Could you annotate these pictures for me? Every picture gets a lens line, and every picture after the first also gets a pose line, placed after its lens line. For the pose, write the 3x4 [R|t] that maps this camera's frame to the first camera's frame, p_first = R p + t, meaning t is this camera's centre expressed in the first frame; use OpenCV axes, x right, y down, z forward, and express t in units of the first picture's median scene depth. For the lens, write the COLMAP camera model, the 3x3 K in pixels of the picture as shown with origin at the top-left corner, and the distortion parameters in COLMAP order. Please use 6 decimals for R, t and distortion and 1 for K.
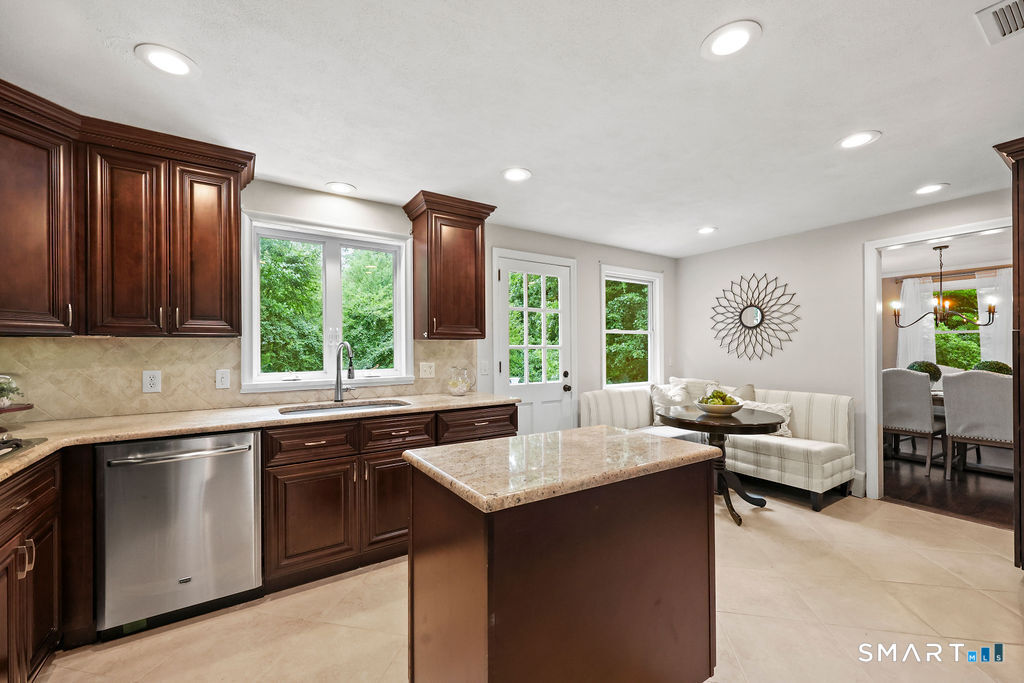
lens RADIAL K [[412.7, 0, 512.0], [0, 412.7, 341.5], [0, 0, 1]] dist [0.001351, 0.000110]
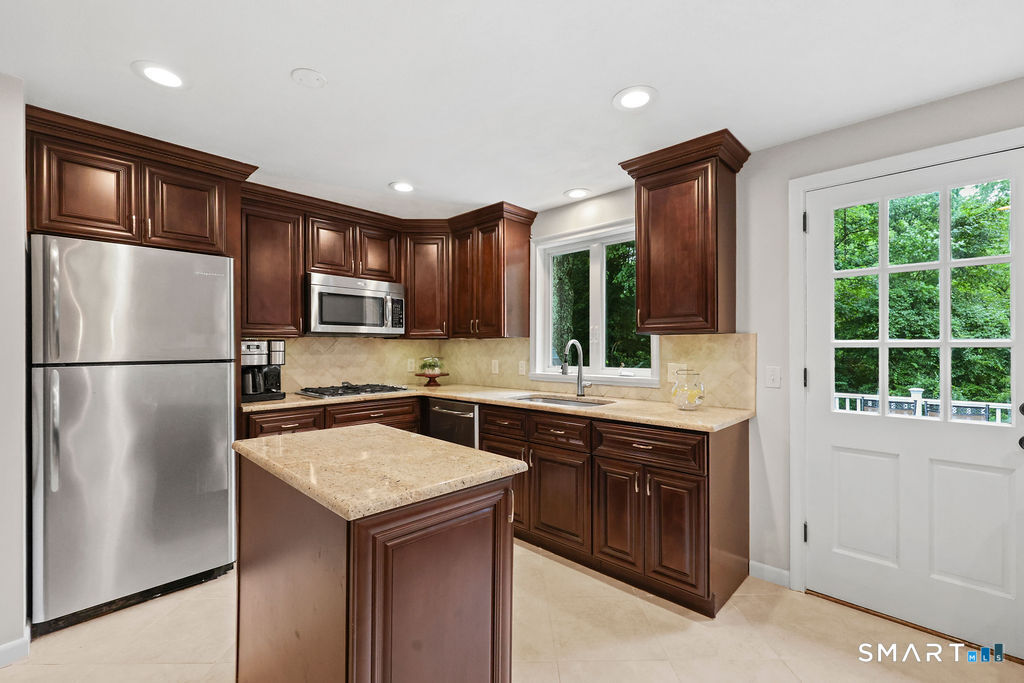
lens RADIAL K [[435.3, 0, 497.8], [0, 435.3, 342.9], [0, 0, 1]] dist [0.001754, 0.000379]
pose [[0.206639, -0.003353, -0.978412, 0.622001], [0.016553, 0.999863, 0.000070, 0.005758], [0.978277, -0.016210, 0.206666, 0.561318]]
